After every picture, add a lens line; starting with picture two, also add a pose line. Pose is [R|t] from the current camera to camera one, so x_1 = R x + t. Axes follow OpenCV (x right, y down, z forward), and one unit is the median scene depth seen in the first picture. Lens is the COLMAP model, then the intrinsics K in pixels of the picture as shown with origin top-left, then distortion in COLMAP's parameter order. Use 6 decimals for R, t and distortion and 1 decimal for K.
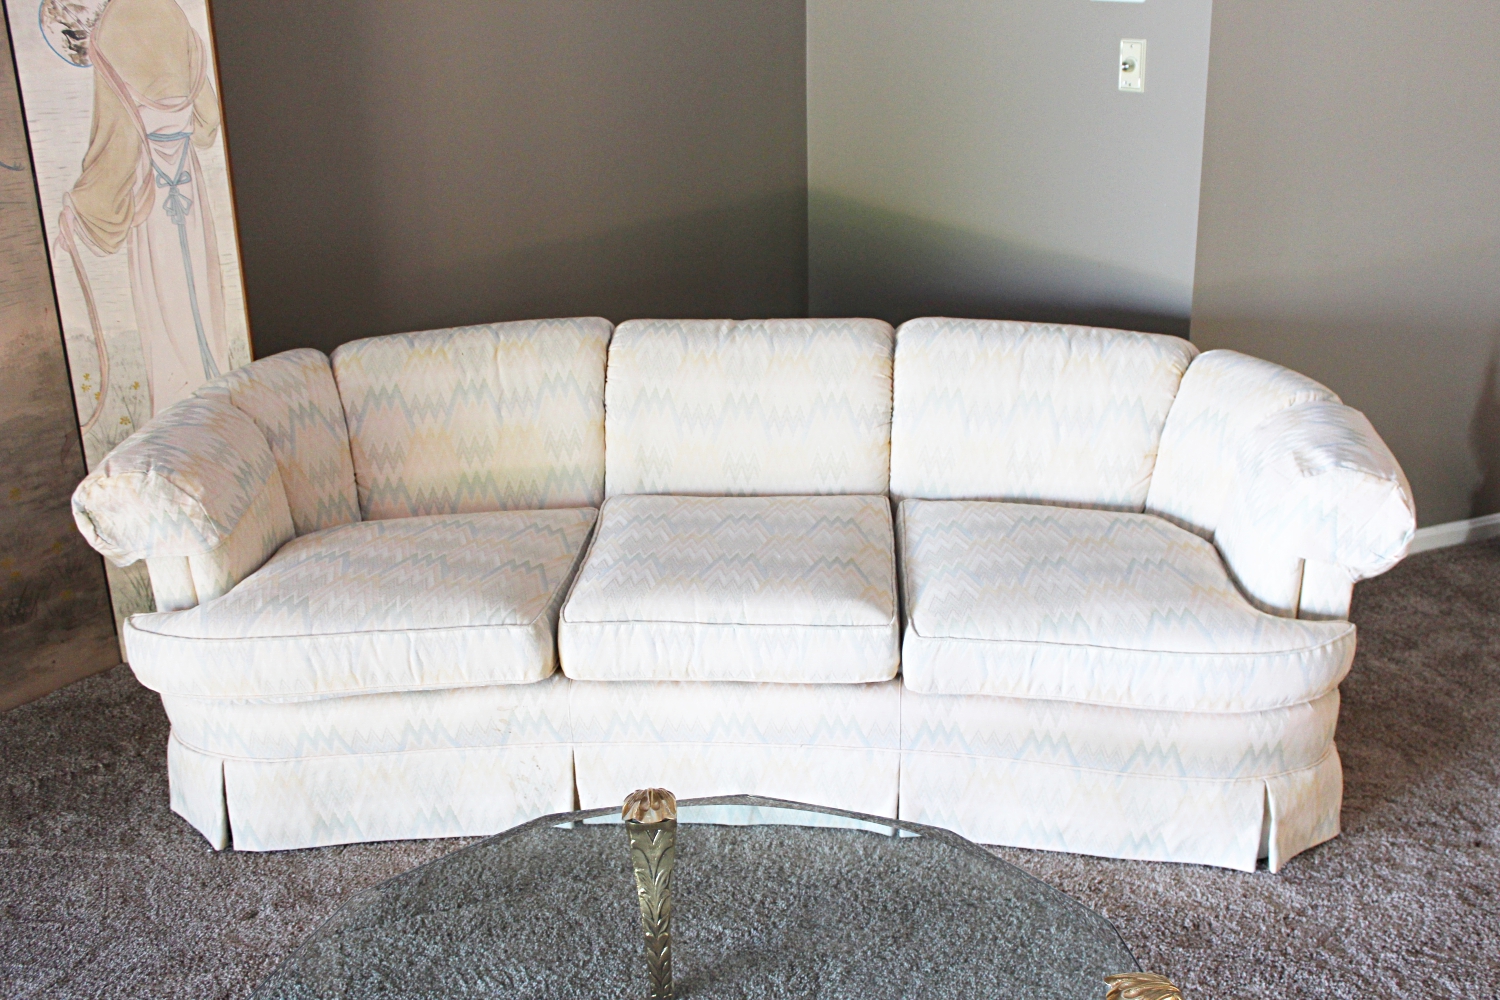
lens RADIAL K [[1524.2, 0, 747.6], [0, 1524.2, 494.6], [0, 0, 1]] dist [-0.071993, 0.000000]
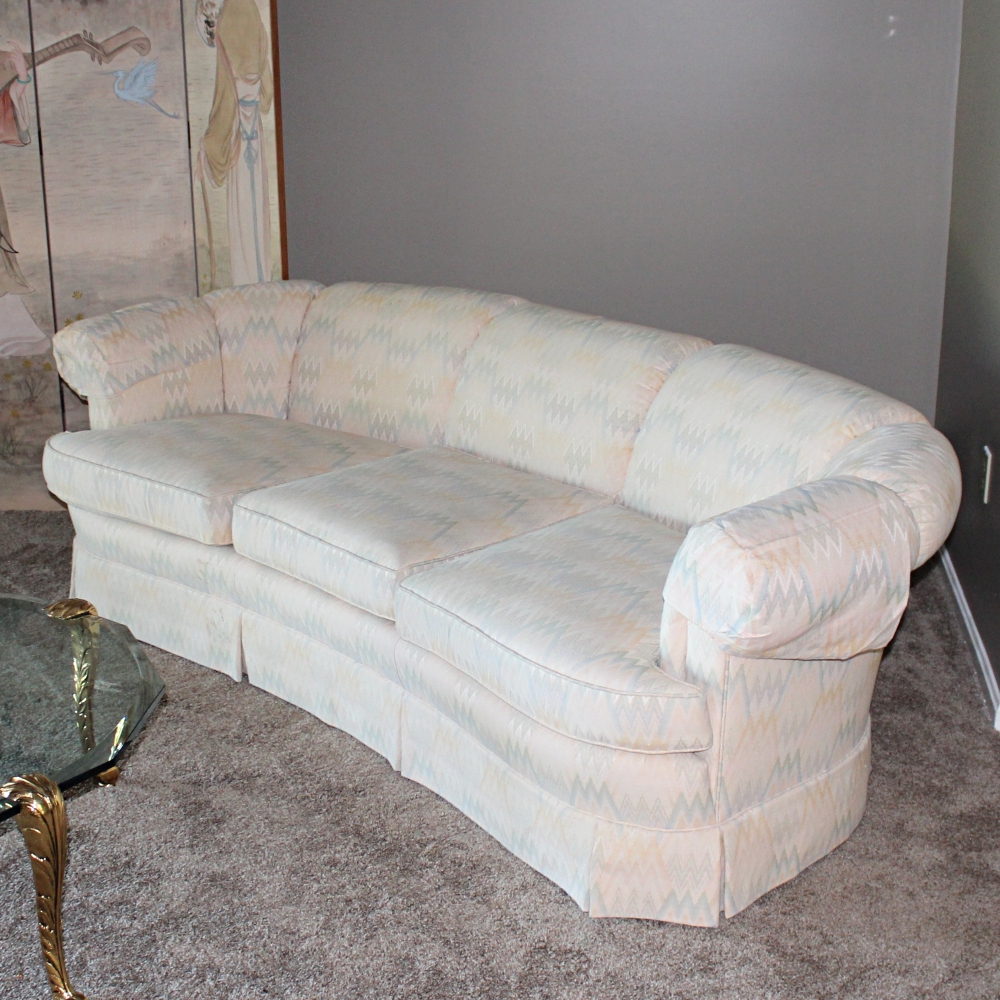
lens RADIAL K [[1713.8, 0, 499.7], [0, 1713.8, 501.2], [0, 0, 1]] dist [-0.172771, 0.000000]
pose [[0.707397, 0.232275, -0.667561, 0.830932], [-0.249129, 0.965787, 0.072047, -0.063297], [0.661456, 0.115343, 0.741061, 0.090056]]
